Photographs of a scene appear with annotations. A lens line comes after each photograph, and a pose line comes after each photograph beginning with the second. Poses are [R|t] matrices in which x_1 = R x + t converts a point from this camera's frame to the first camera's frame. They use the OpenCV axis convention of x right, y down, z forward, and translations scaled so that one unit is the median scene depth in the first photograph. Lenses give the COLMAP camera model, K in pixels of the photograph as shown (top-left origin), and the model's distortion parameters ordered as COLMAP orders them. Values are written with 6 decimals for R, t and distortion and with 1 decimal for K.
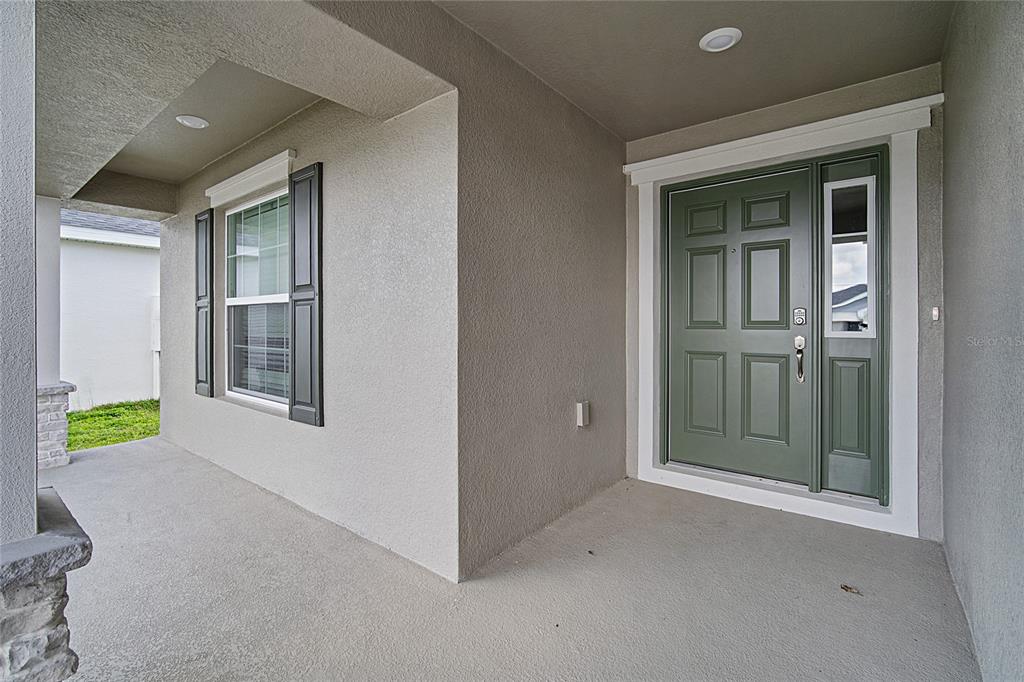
lens RADIAL K [[451.2, 0, 512.2], [0, 451.2, 310.2], [0, 0, 1]] dist [0.001493, 0.001070]
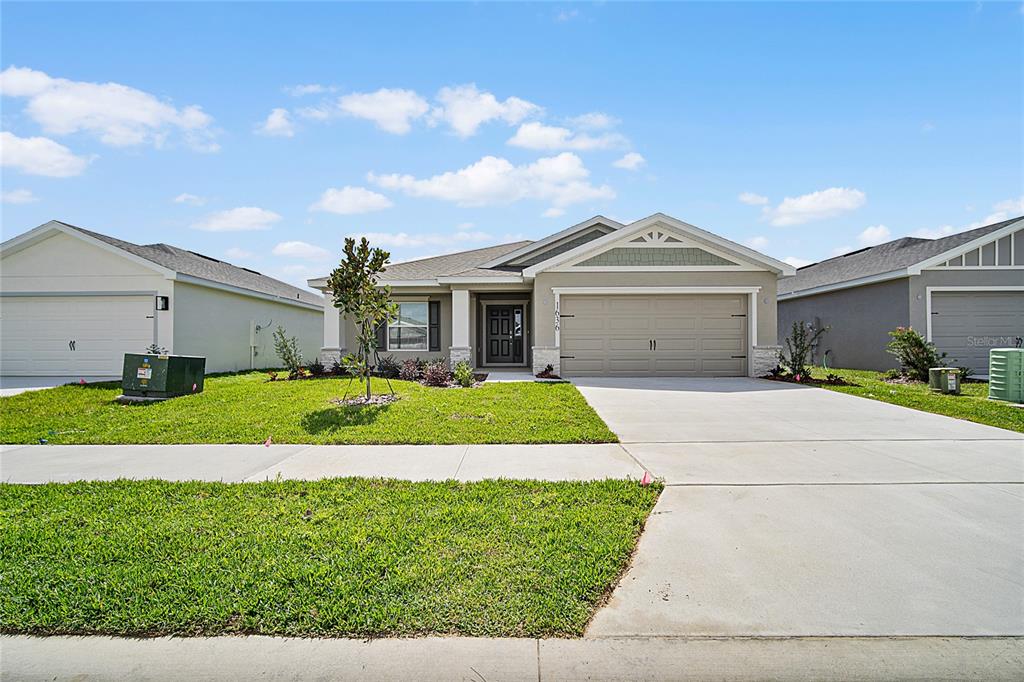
lens RADIAL K [[454.7, 0, 504.4], [0, 454.7, 342.5], [0, 0, 1]] dist [-0.004526, -0.000168]
pose [[0.802608, 0.008651, 0.596443, -2.668198], [-0.005808, 0.999961, -0.006688, 0.168826], [-0.596478, 0.001903, 0.802627, -3.324647]]
